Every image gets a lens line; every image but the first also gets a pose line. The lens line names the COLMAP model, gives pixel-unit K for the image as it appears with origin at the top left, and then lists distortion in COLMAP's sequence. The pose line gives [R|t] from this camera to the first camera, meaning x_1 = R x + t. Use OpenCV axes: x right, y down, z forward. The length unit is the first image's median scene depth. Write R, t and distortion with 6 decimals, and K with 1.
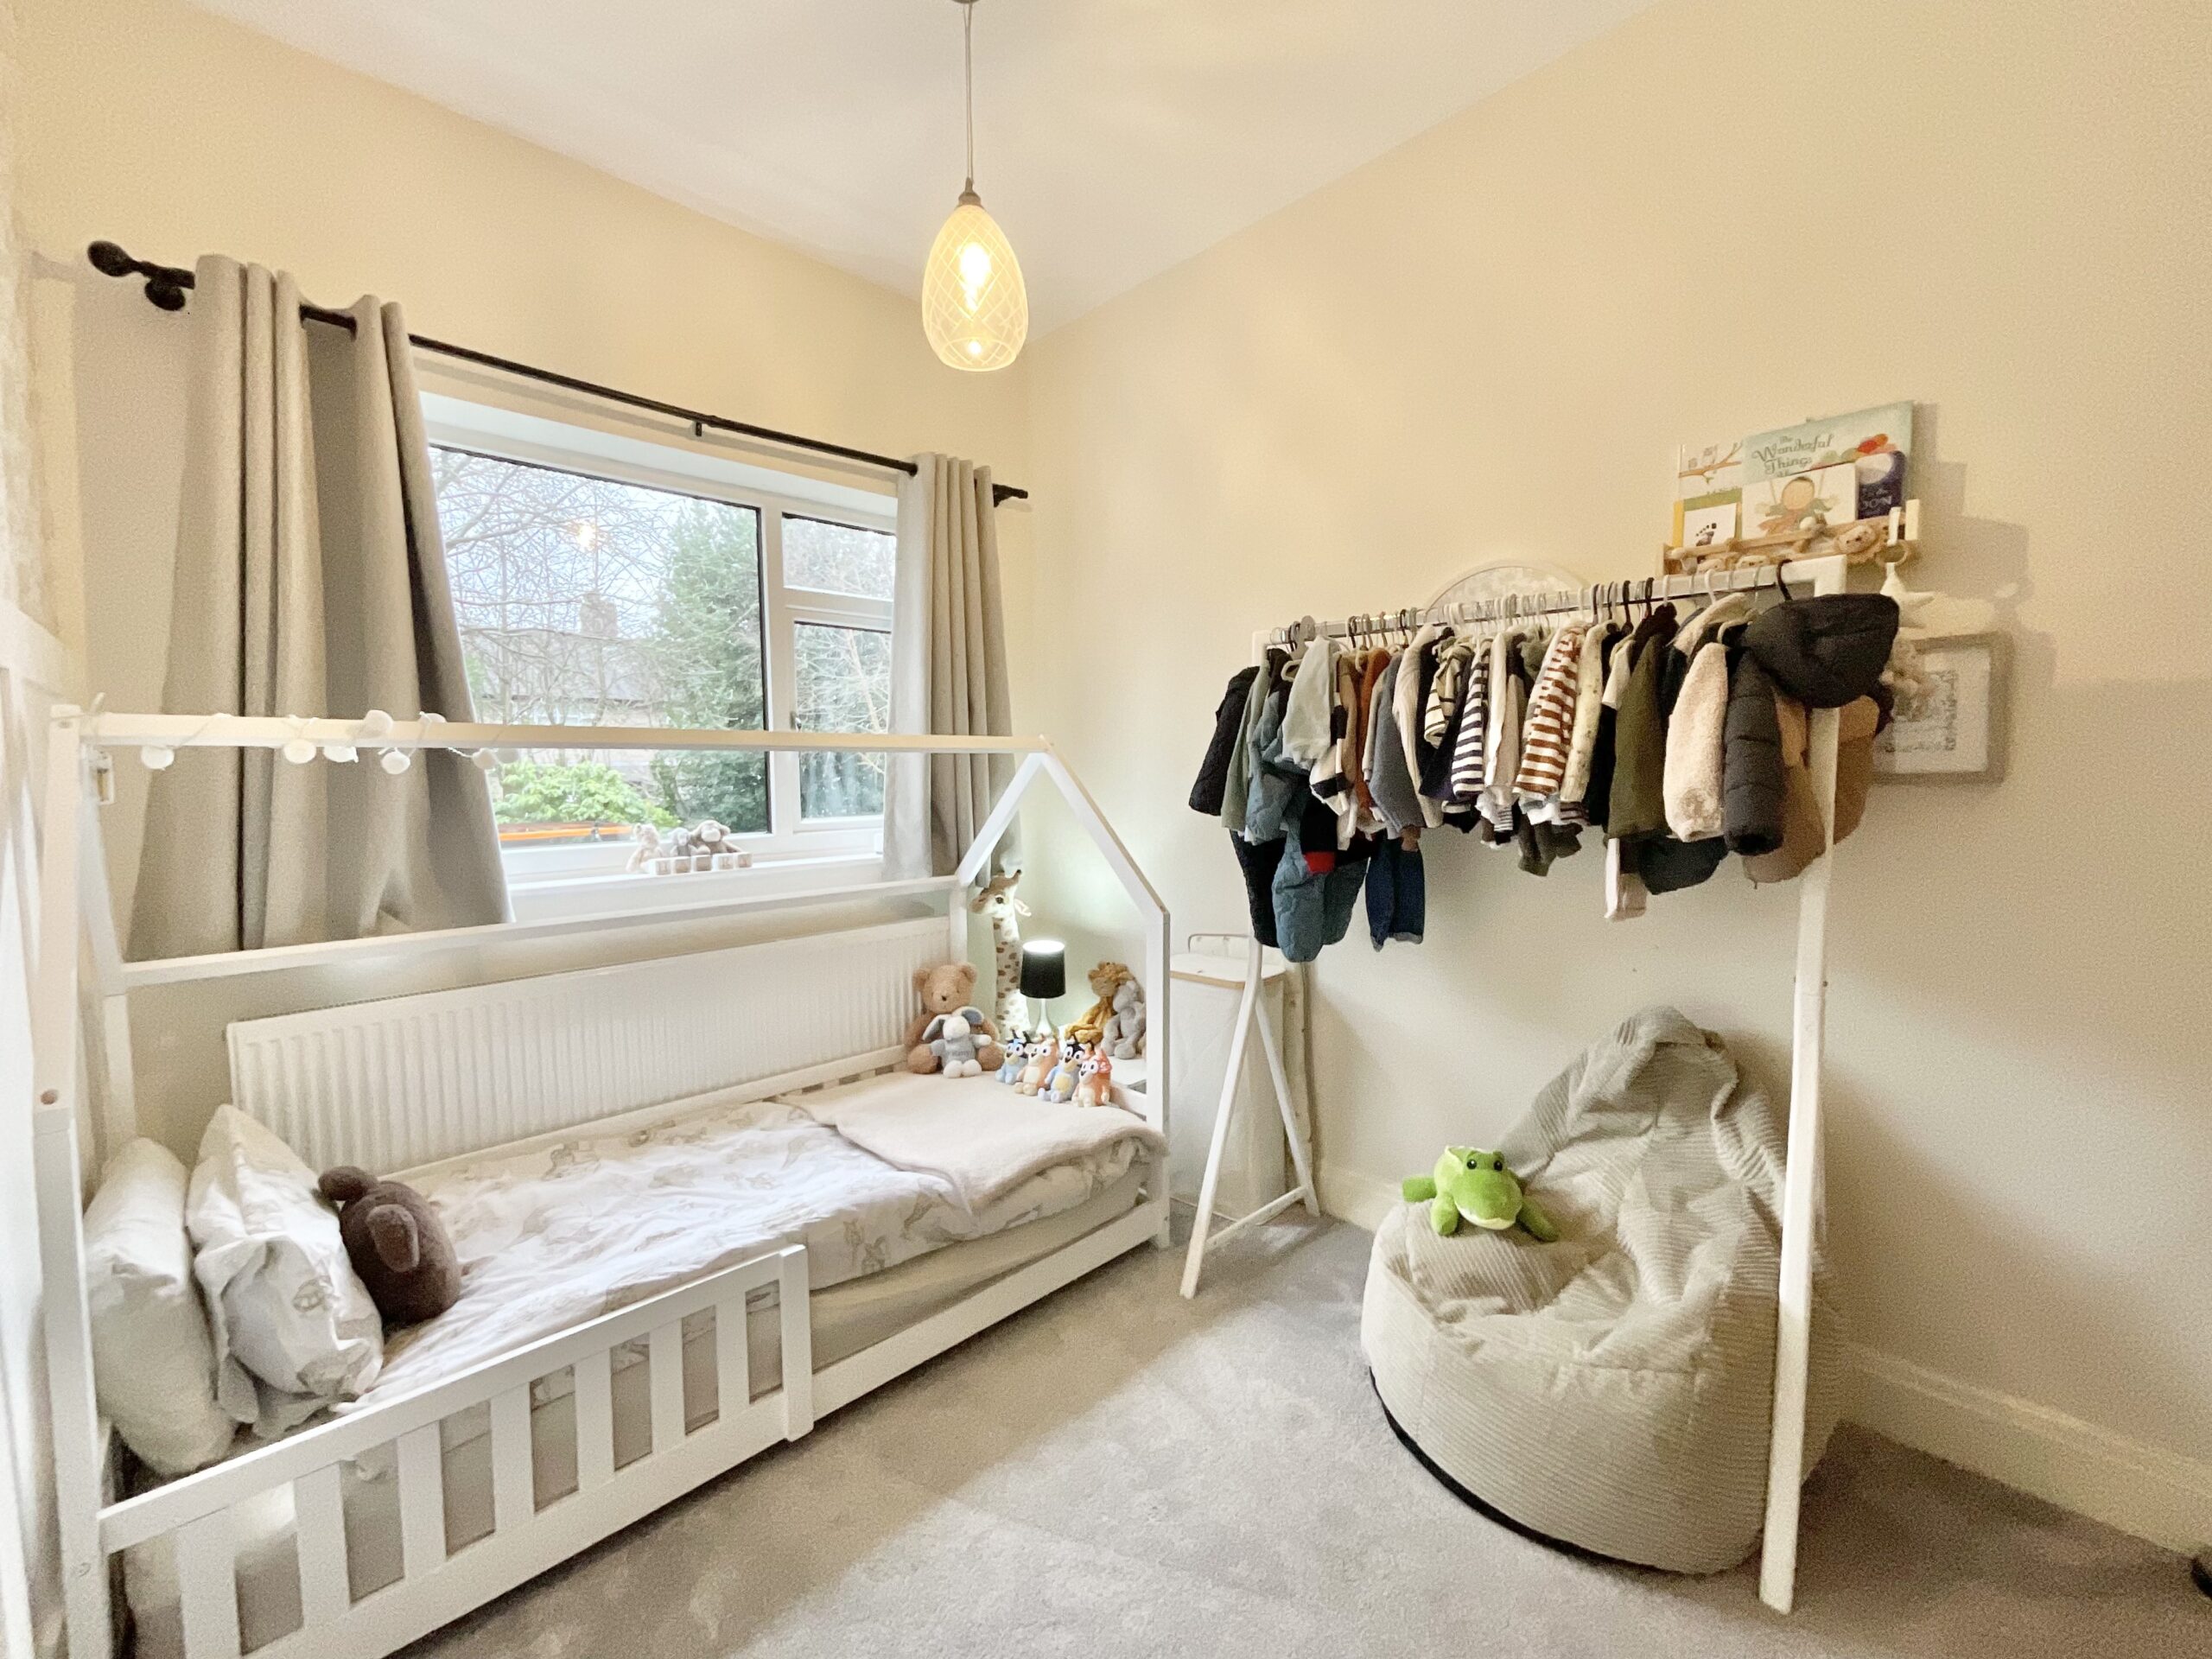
lens RADIAL K [[897.7, 0, 1106.0], [0, 897.7, 829.5], [0, 0, 1]] dist [-0.001566, 0.000356]
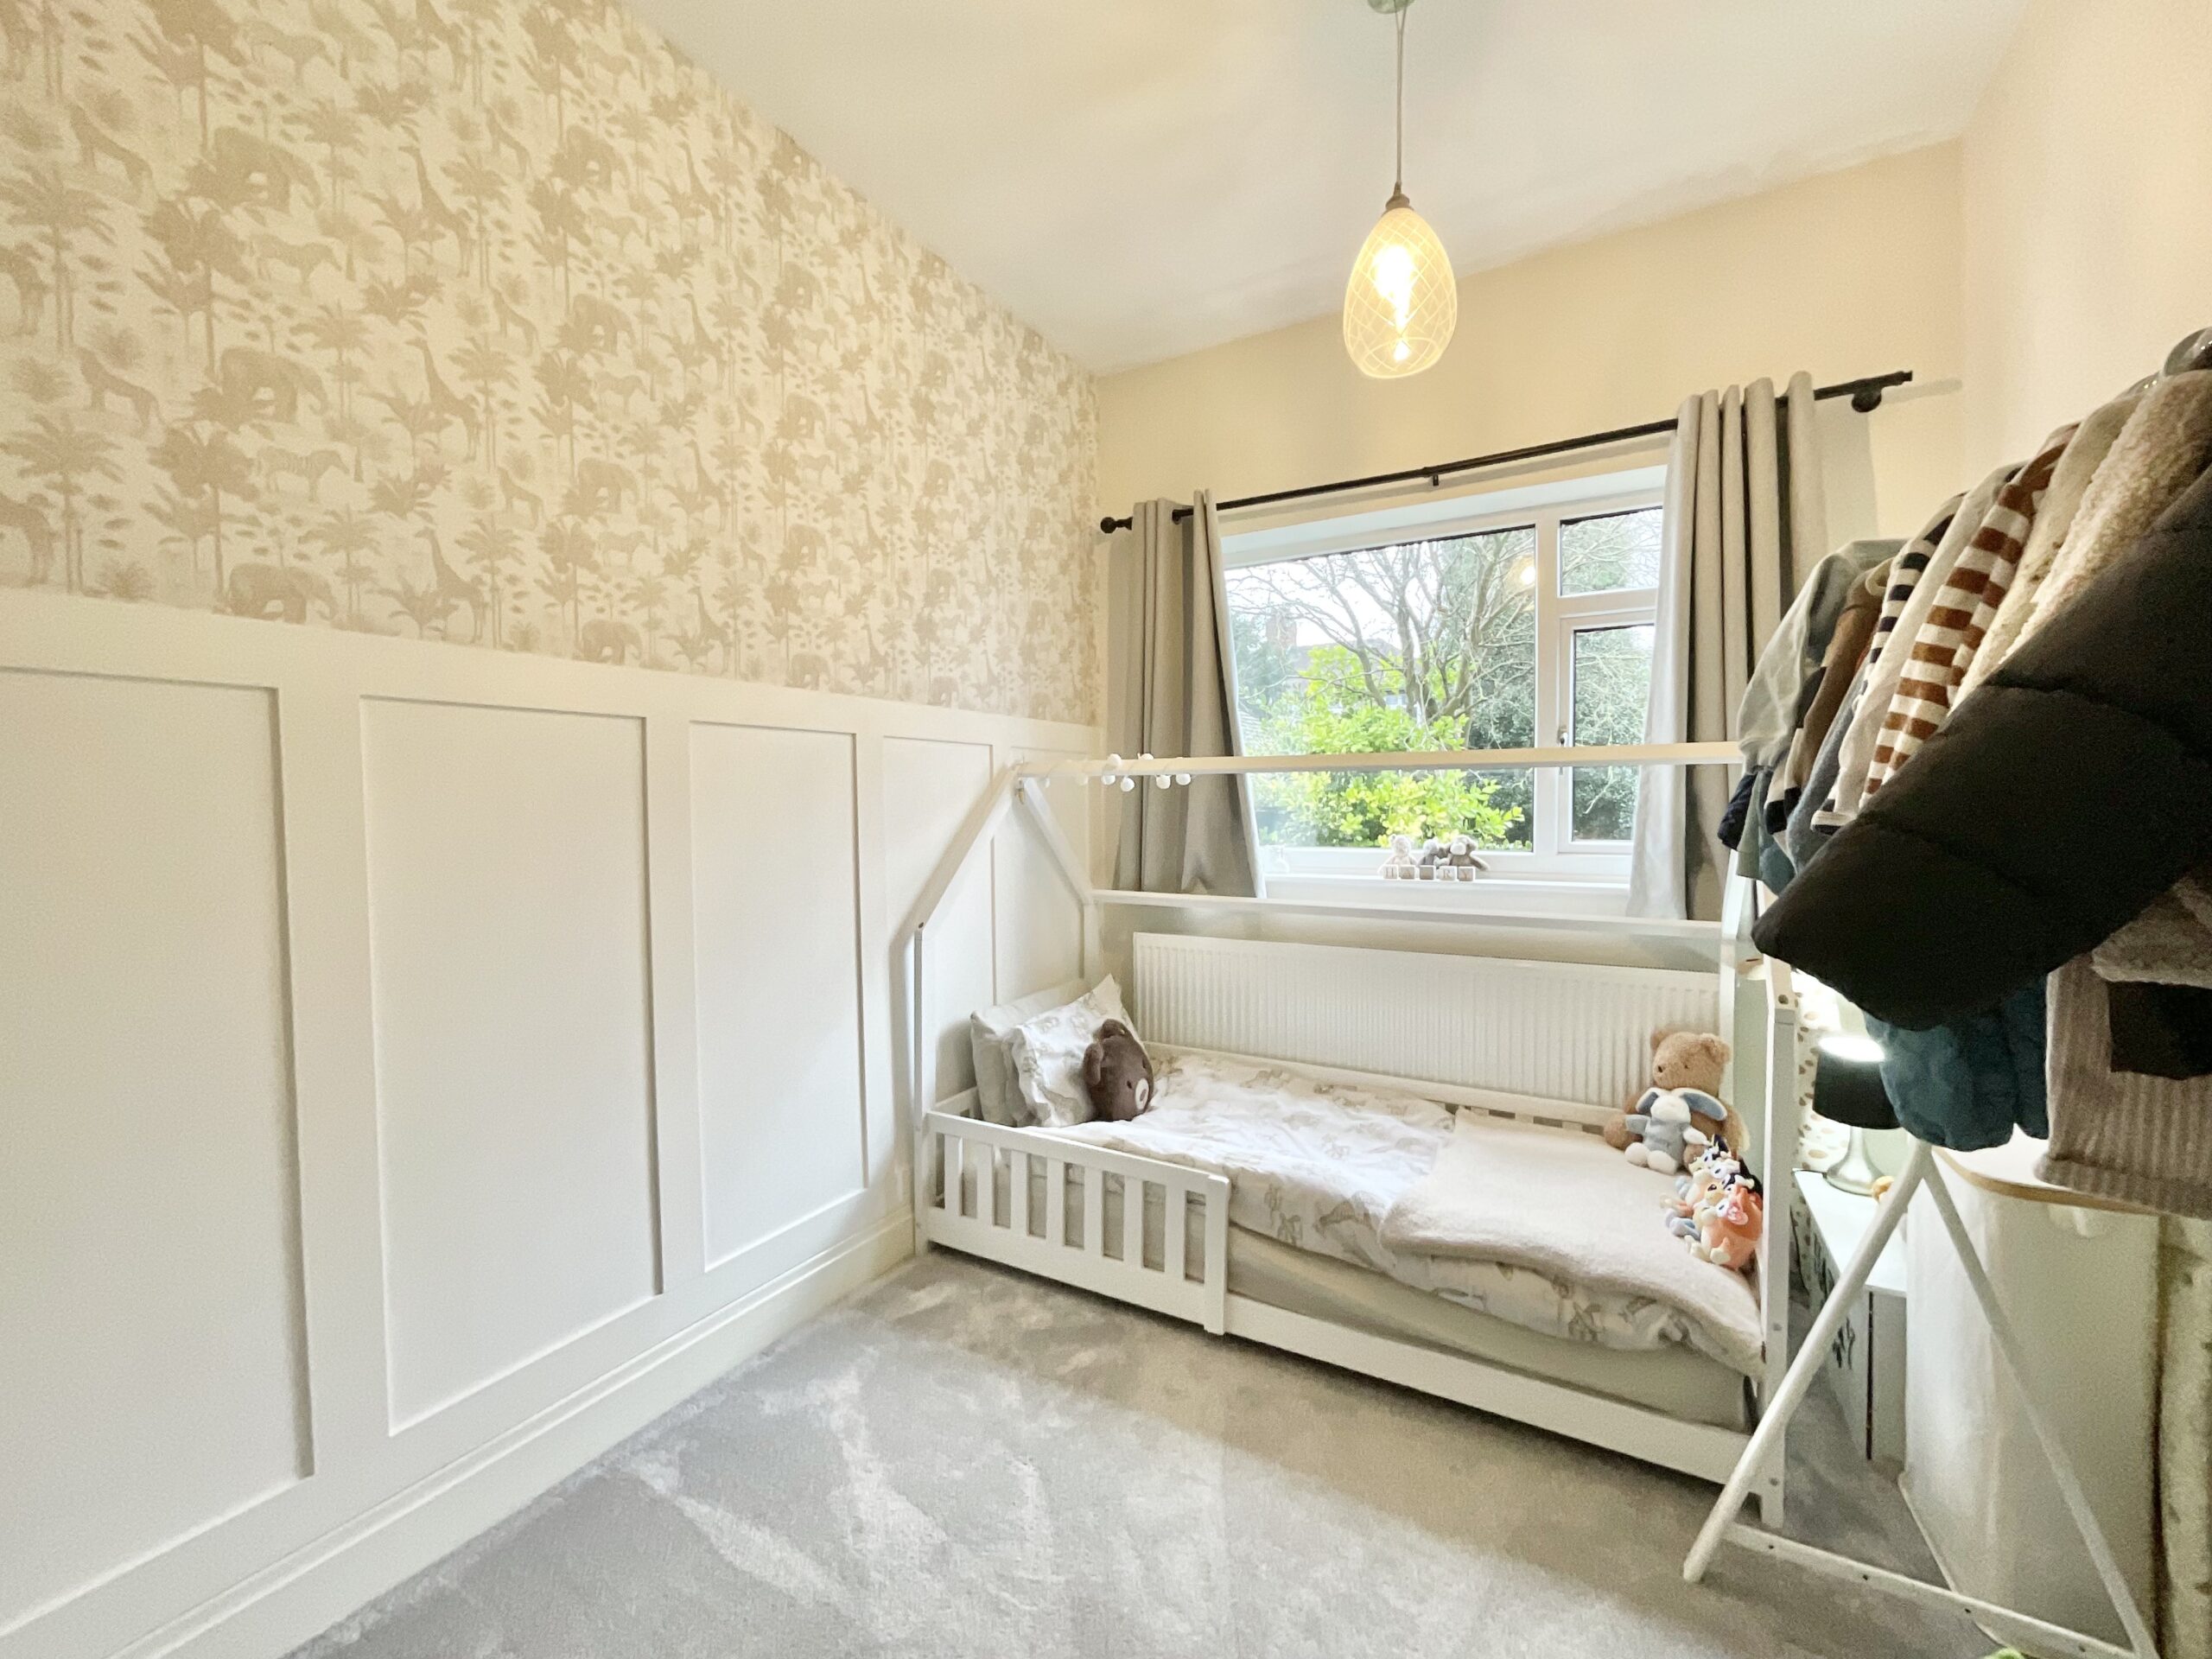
lens RADIAL K [[897.7, 0, 1106.0], [0, 897.7, 829.5], [0, 0, 1]] dist [-0.001566, 0.000356]
pose [[0.280668, 0.039695, -0.958984, 0.608447], [-0.058906, 0.997973, 0.024069, -0.022977], [0.957996, 0.049734, 0.282437, 0.382858]]
